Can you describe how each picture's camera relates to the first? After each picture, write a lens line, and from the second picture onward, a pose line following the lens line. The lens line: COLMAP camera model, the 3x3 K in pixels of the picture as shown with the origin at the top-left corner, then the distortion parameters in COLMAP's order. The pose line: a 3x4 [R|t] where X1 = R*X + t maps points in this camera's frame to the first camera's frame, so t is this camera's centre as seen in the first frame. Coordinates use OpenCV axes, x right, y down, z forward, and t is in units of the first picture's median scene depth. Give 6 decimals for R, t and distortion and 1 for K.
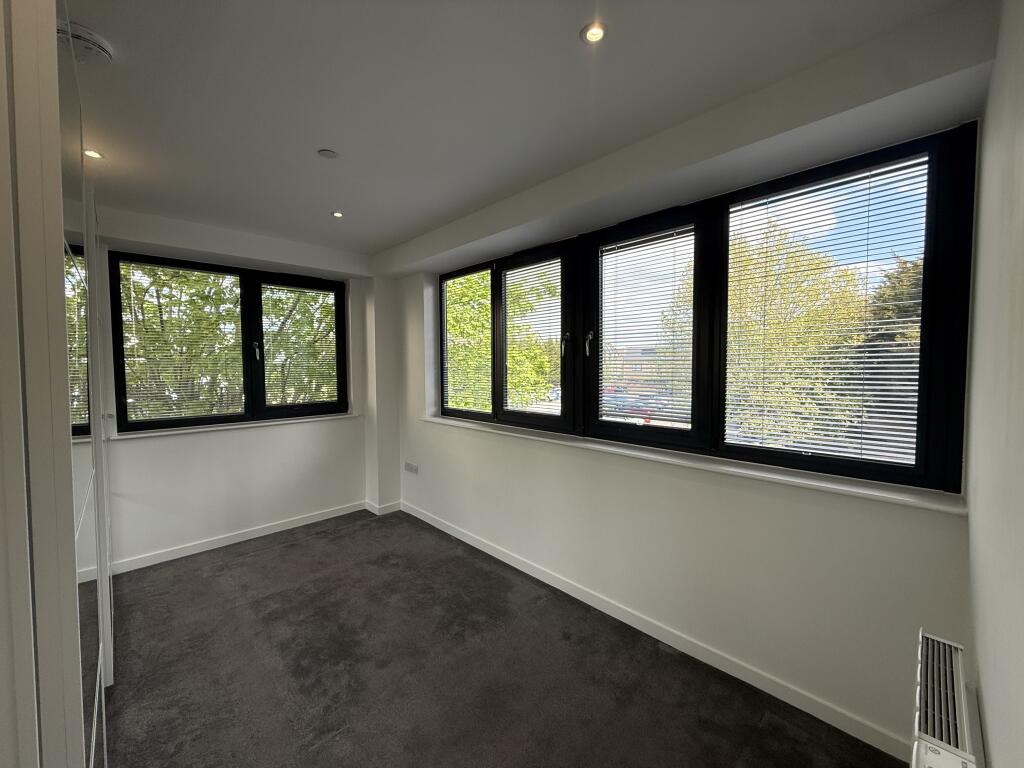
lens RADIAL K [[407.8, 0, 510.0], [0, 407.8, 382.5], [0, 0, 1]] dist [0.001371, 0.000017]
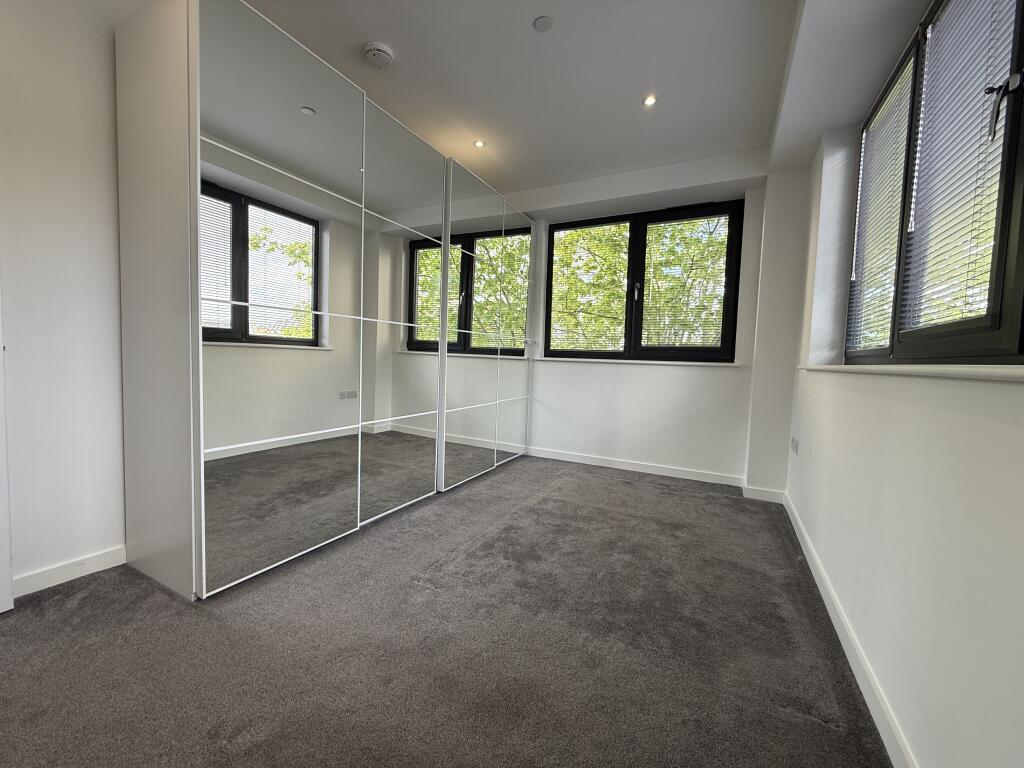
lens RADIAL K [[407.8, 0, 510.0], [0, 407.8, 382.5], [0, 0, 1]] dist [0.001371, 0.000017]
pose [[0.319459, 0.073982, -0.944708, 0.310455], [-0.078261, 0.995602, 0.051503, 0.145220], [0.944363, 0.057480, 0.323844, 0.442045]]
